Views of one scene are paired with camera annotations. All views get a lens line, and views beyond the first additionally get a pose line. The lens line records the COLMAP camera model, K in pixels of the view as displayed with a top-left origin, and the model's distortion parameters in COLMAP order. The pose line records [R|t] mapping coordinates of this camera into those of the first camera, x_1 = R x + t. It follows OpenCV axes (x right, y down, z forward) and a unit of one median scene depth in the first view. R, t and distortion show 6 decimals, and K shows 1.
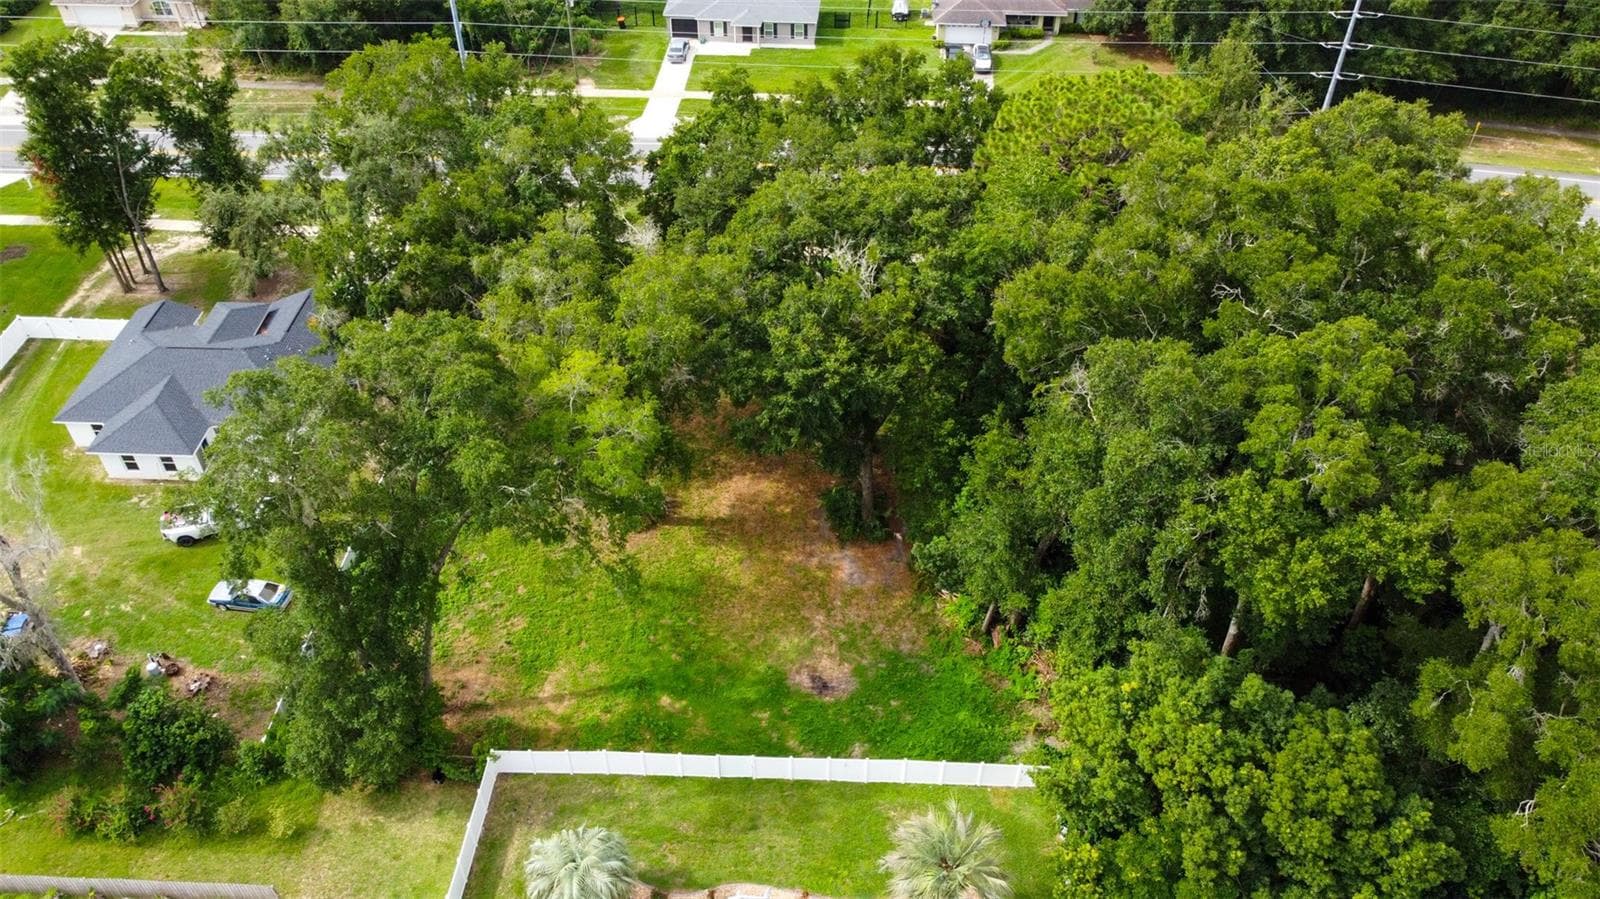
lens RADIAL K [[1213.4, 0, 800.0], [0, 1213.4, 449.5], [0, 0, 1]] dist [0.001250, -0.008531]
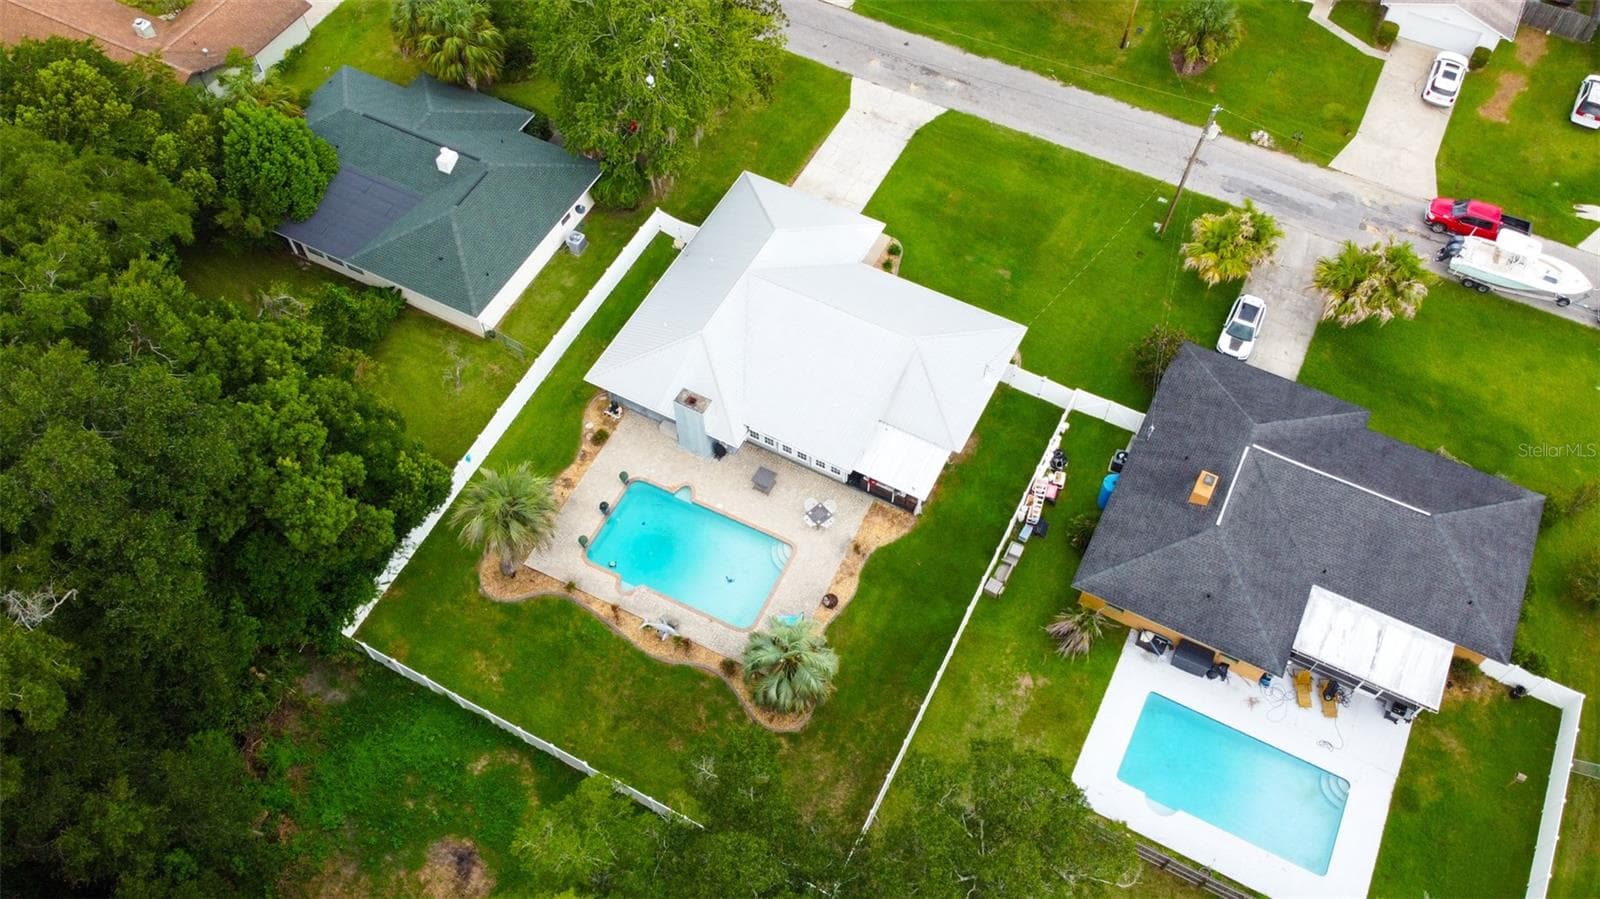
lens RADIAL K [[1213.4, 0, 800.0], [0, 1213.4, 449.5], [0, 0, 1]] dist [0.001250, -0.008531]
pose [[-0.908396, -0.347703, 0.232205, -0.301685], [0.283642, -0.104444, 0.953226, -0.538363], [-0.307187, 0.931769, 0.193499, 0.480637]]
